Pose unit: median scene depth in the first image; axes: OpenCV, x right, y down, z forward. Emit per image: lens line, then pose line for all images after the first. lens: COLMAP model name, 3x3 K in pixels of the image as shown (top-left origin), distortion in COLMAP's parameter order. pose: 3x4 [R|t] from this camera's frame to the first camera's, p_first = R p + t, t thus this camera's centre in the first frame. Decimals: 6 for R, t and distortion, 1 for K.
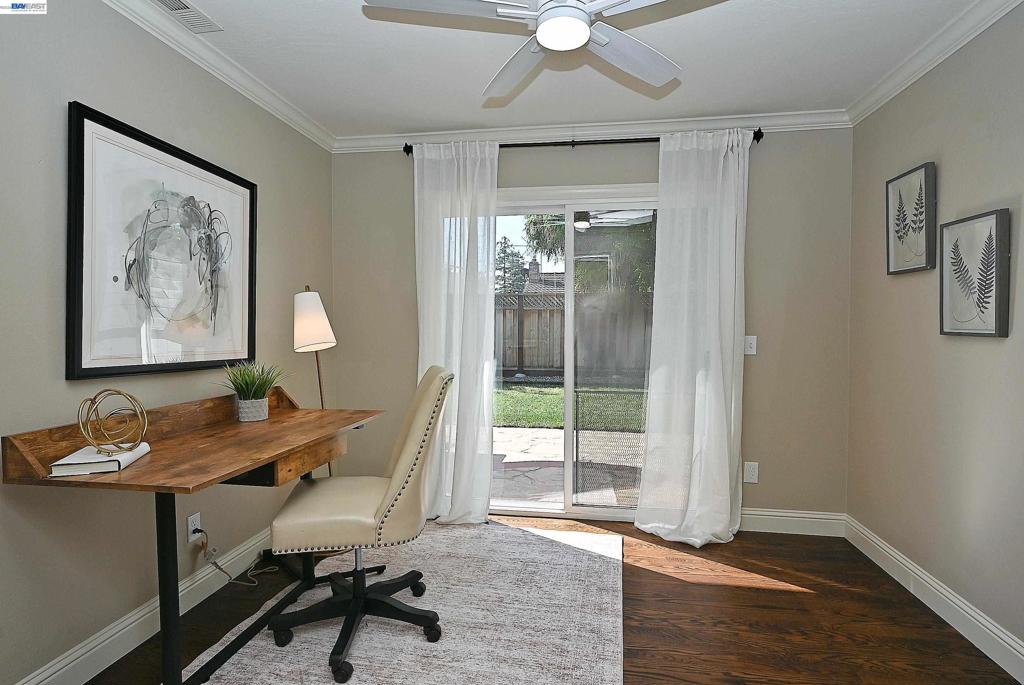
lens RADIAL K [[511.6, 0, 510.2], [0, 511.6, 344.4], [0, 0, 1]] dist [-0.007475, 0.000641]
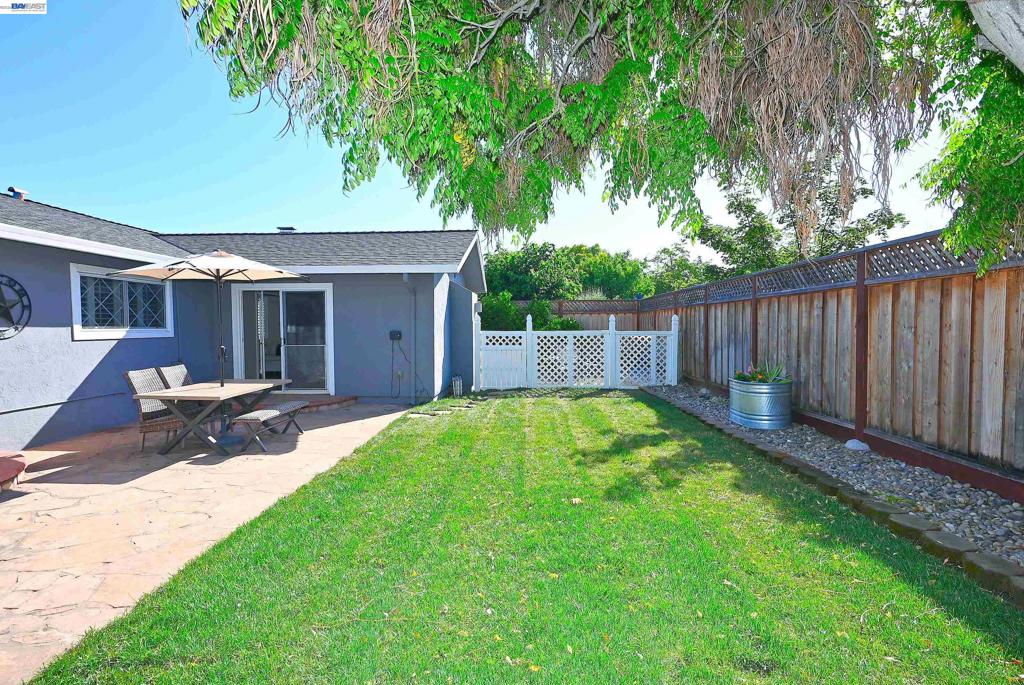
lens RADIAL K [[511.6, 0, 510.2], [0, 511.6, 344.4], [0, 0, 1]] dist [-0.007475, 0.000641]
pose [[0.131730, 0.028577, -0.990874, 0.390140], [-0.023262, 0.999398, 0.025730, -0.024963], [0.991013, 0.019660, 0.132315, 0.664865]]
